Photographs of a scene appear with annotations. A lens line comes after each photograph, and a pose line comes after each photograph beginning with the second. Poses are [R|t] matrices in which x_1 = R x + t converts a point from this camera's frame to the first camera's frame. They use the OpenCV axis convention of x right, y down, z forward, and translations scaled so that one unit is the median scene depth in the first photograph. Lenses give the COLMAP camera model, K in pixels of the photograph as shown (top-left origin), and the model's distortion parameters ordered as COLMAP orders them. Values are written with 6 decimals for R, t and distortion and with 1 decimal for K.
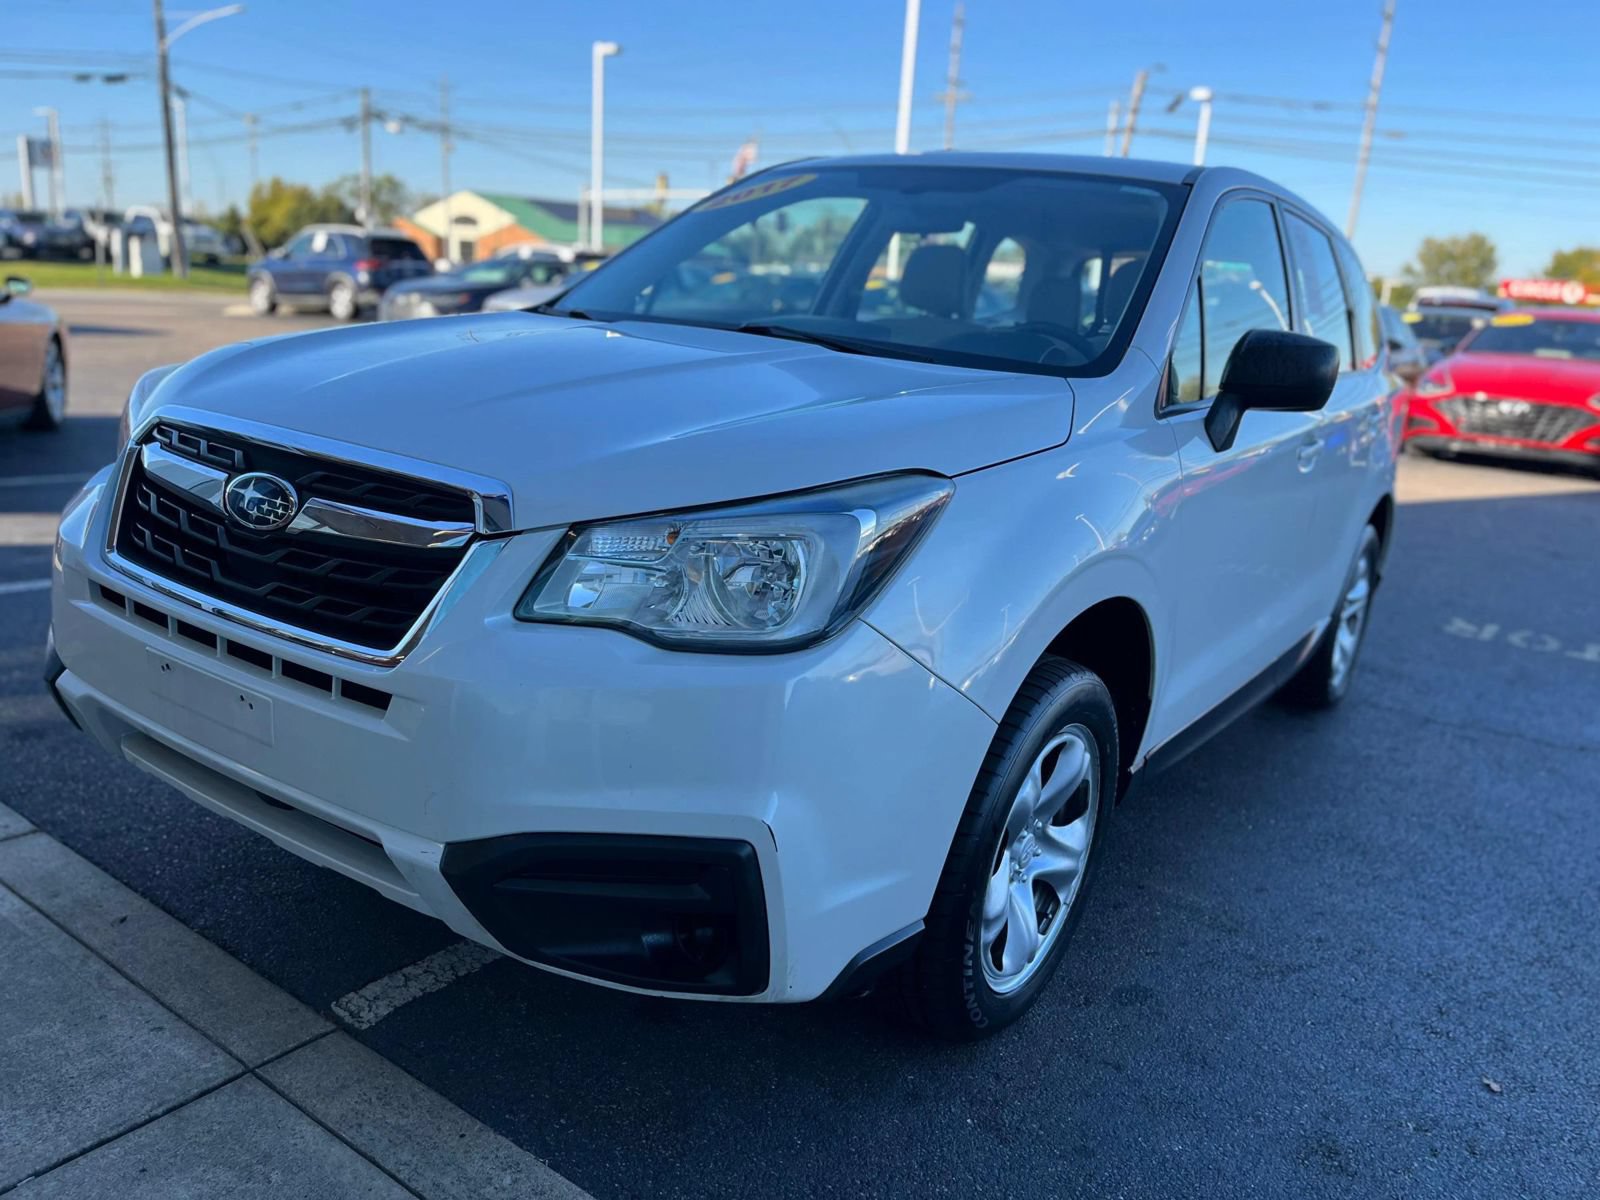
lens RADIAL K [[1208.2, 0, 807.2], [0, 1208.2, 603.7], [0, 0, 1]] dist [0.089851, -0.128355]
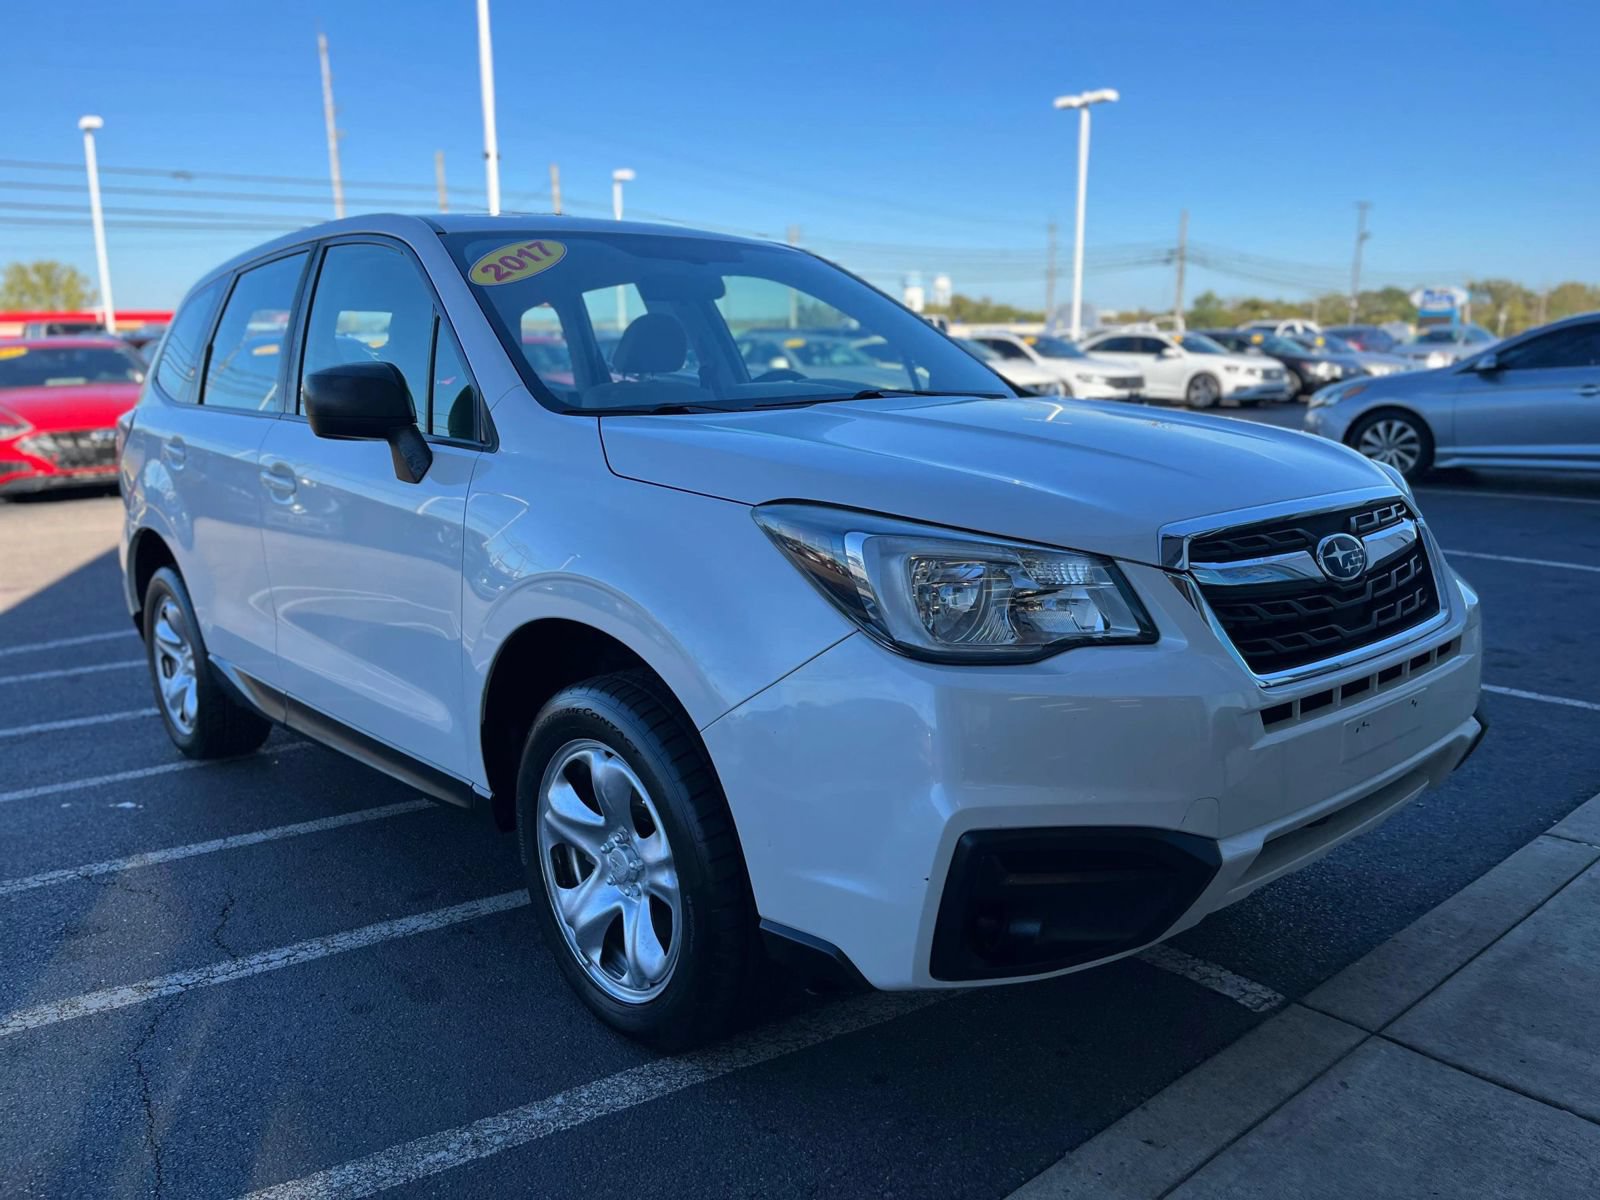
lens RADIAL K [[1208.2, 0, 807.2], [0, 1208.2, 603.7], [0, 0, 1]] dist [0.089851, -0.128355]
pose [[0.236724, -0.269239, 0.933527, -1.463086], [0.280557, 0.938848, 0.199630, -0.367001], [-0.930188, 0.214651, 0.297785, 0.995885]]
